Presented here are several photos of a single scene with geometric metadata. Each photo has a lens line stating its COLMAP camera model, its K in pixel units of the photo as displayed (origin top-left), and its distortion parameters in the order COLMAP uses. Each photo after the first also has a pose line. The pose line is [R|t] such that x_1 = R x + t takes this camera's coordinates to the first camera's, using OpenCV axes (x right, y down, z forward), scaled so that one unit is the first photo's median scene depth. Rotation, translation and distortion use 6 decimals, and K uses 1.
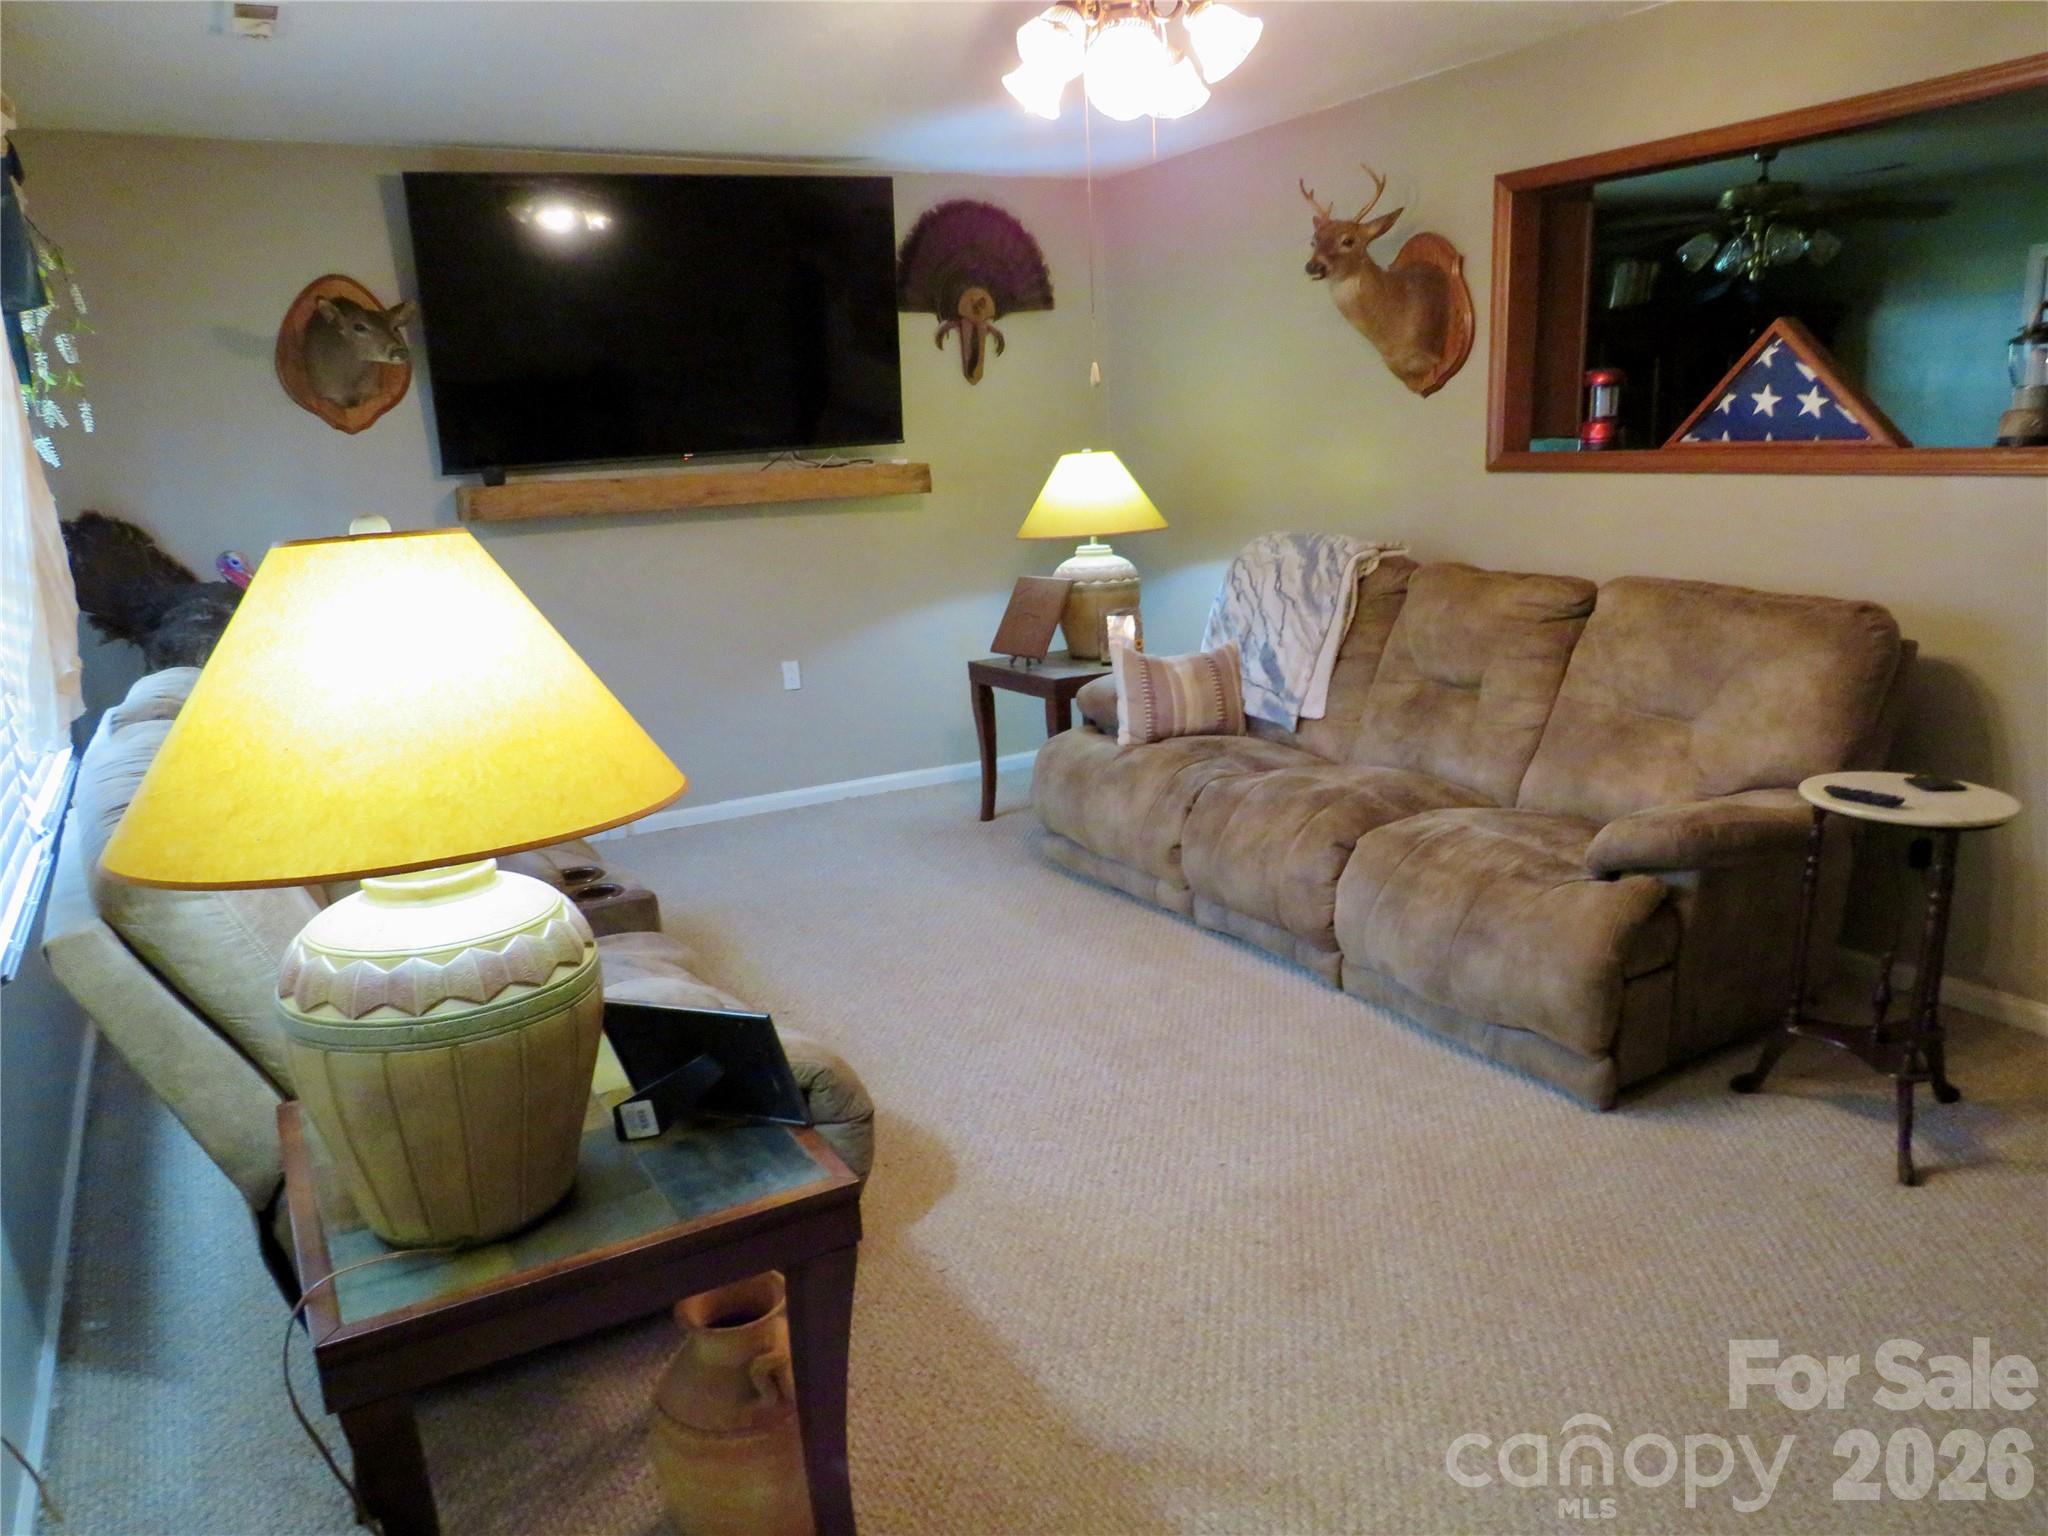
lens RADIAL K [[1441.5, 0, 1042.4], [0, 1441.5, 755.4], [0, 0, 1]] dist [-0.016480, 0.003911]
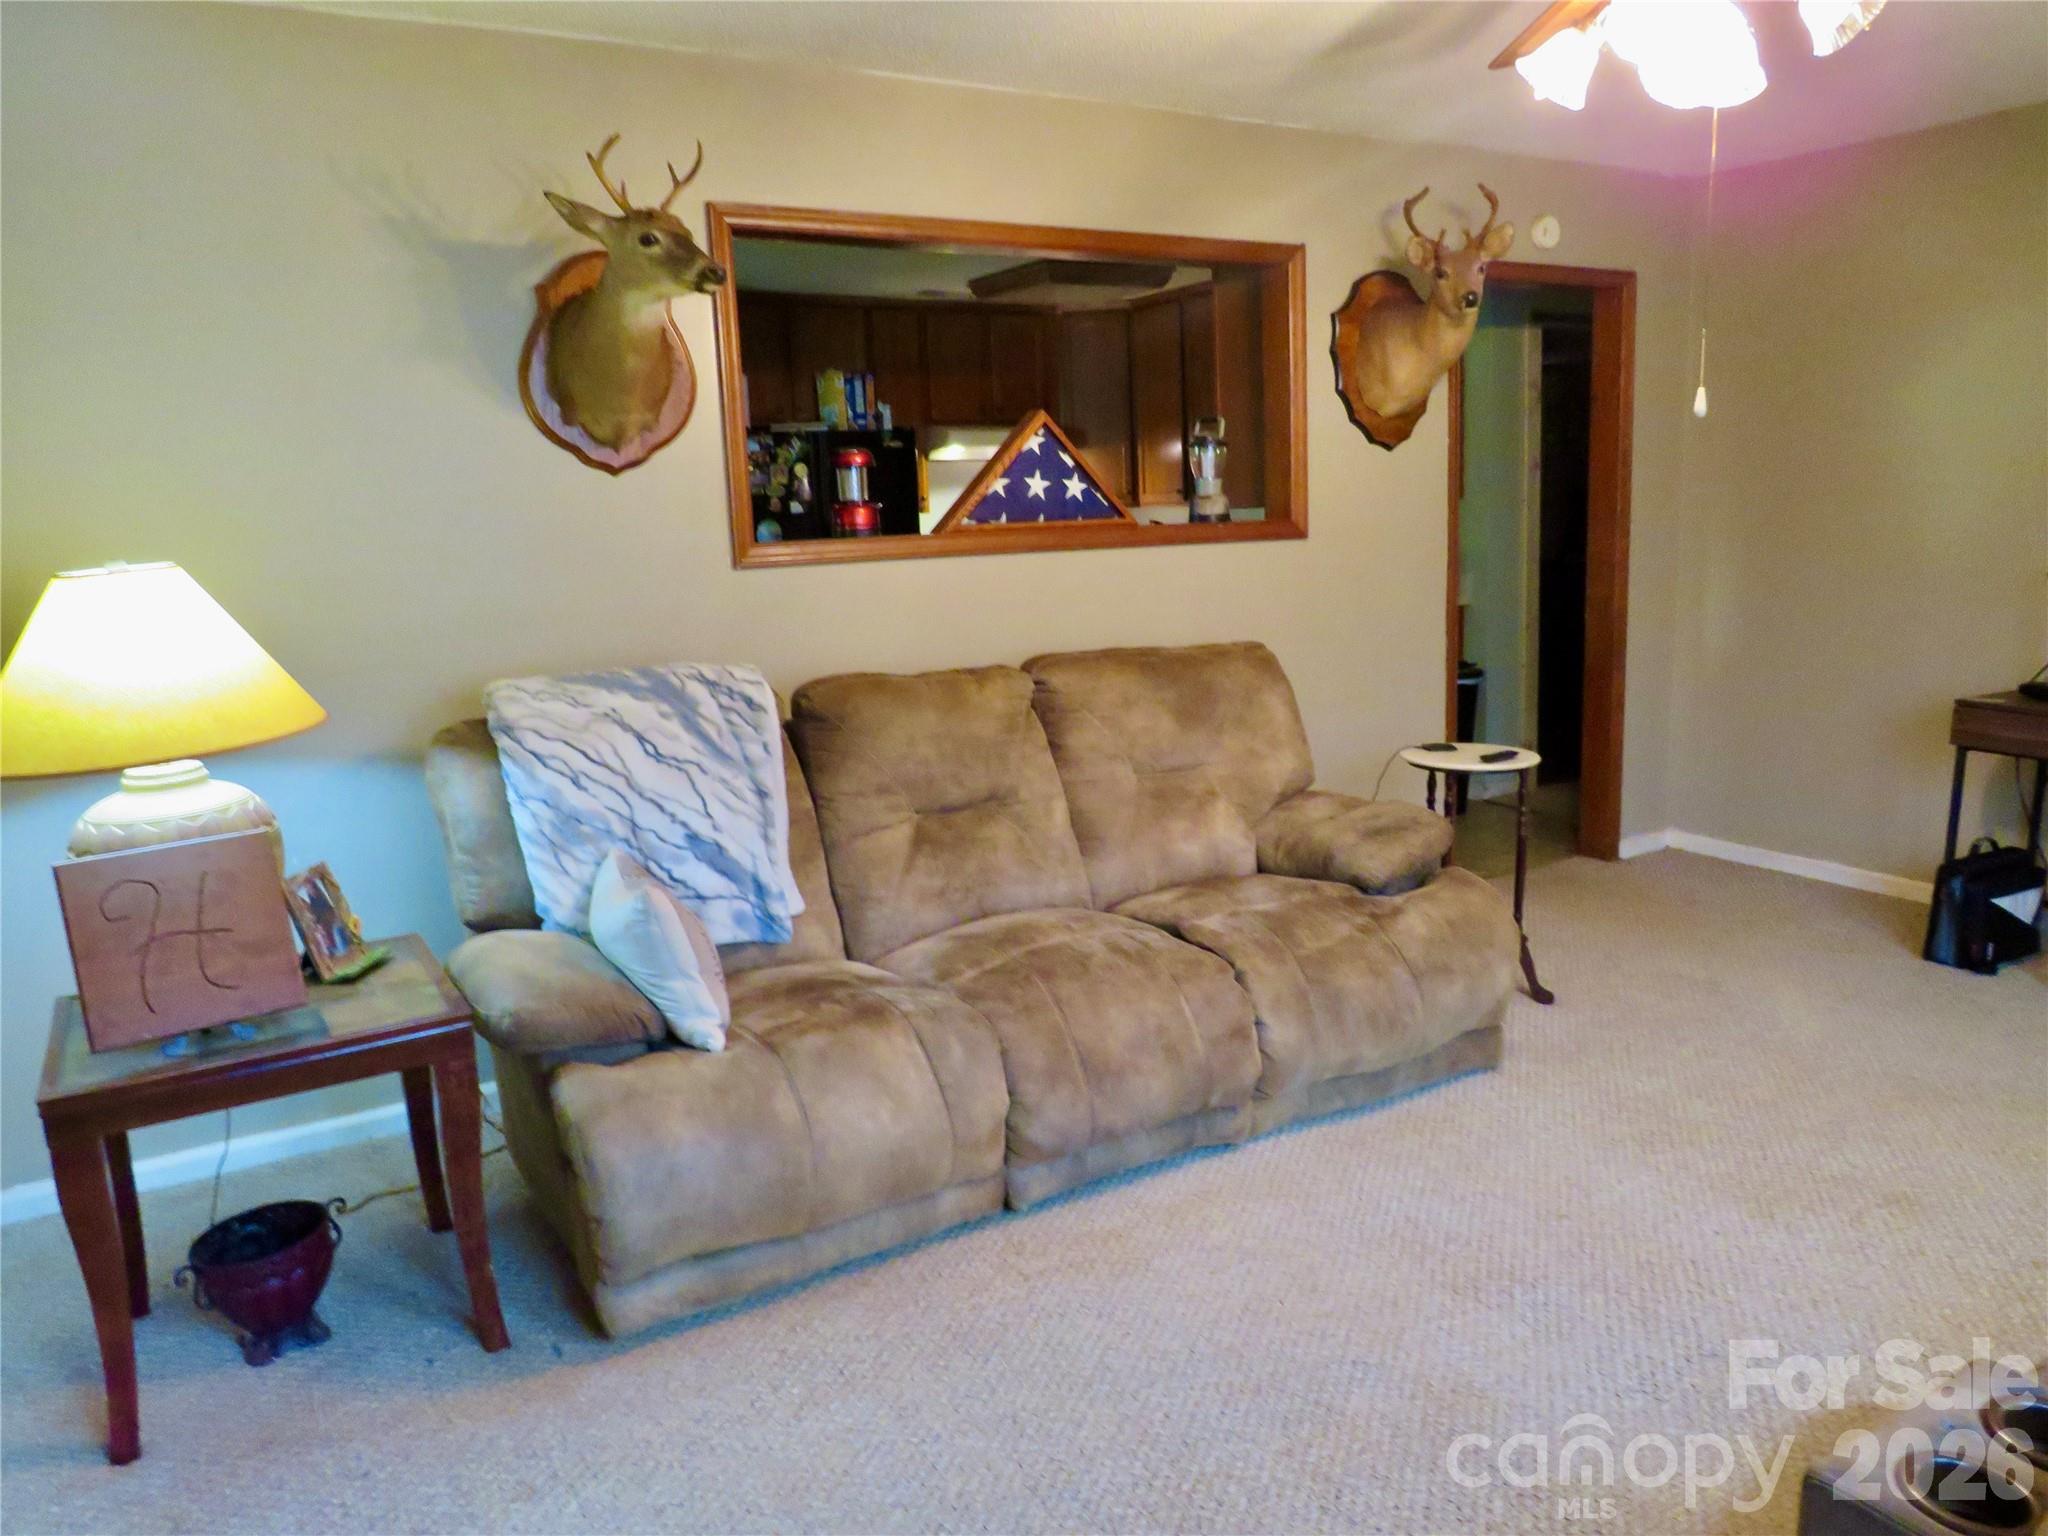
lens RADIAL K [[1441.5, 0, 1042.4], [0, 1441.5, 755.4], [0, 0, 1]] dist [-0.016480, 0.003911]
pose [[0.008760, -0.143717, 0.989580, -0.485343], [0.246910, 0.959287, 0.137131, -0.163380], [-0.968999, 0.243136, 0.043889, 0.816606]]
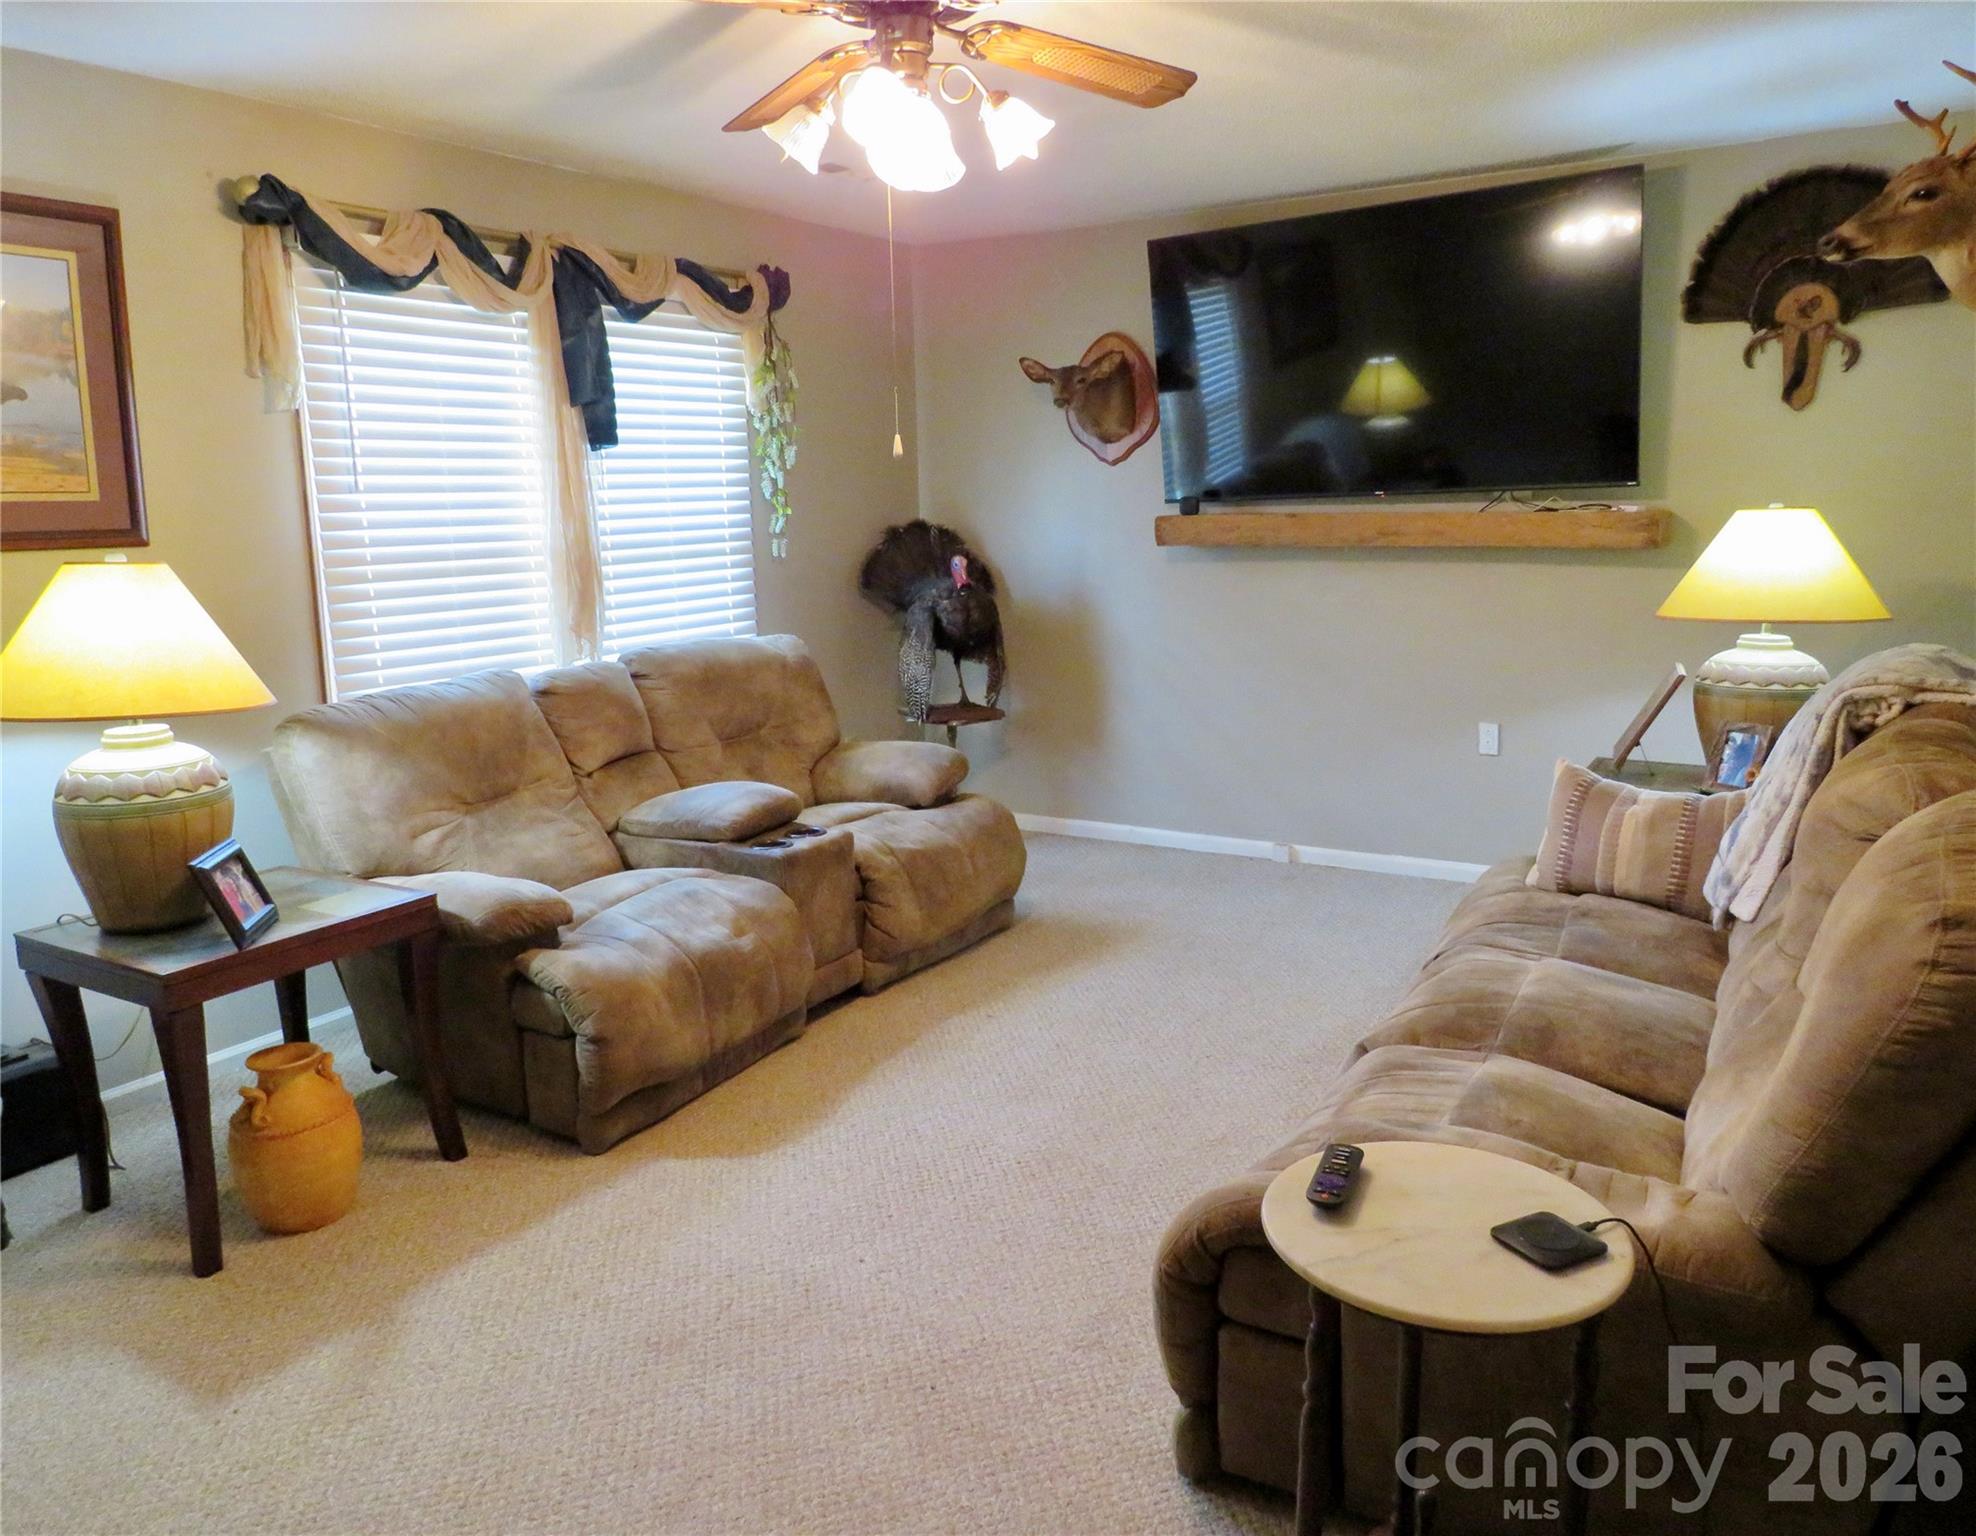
lens RADIAL K [[1474.8, 0, 988.0], [0, 1474.8, 768.0], [0, 0, 1]] dist [0.005433, 0.002035]
pose [[0.471440, 0.195244, -0.860014, 0.588397], [-0.193710, 0.974295, 0.115001, -0.103222], [0.860361, 0.112377, 0.497143, 0.338811]]
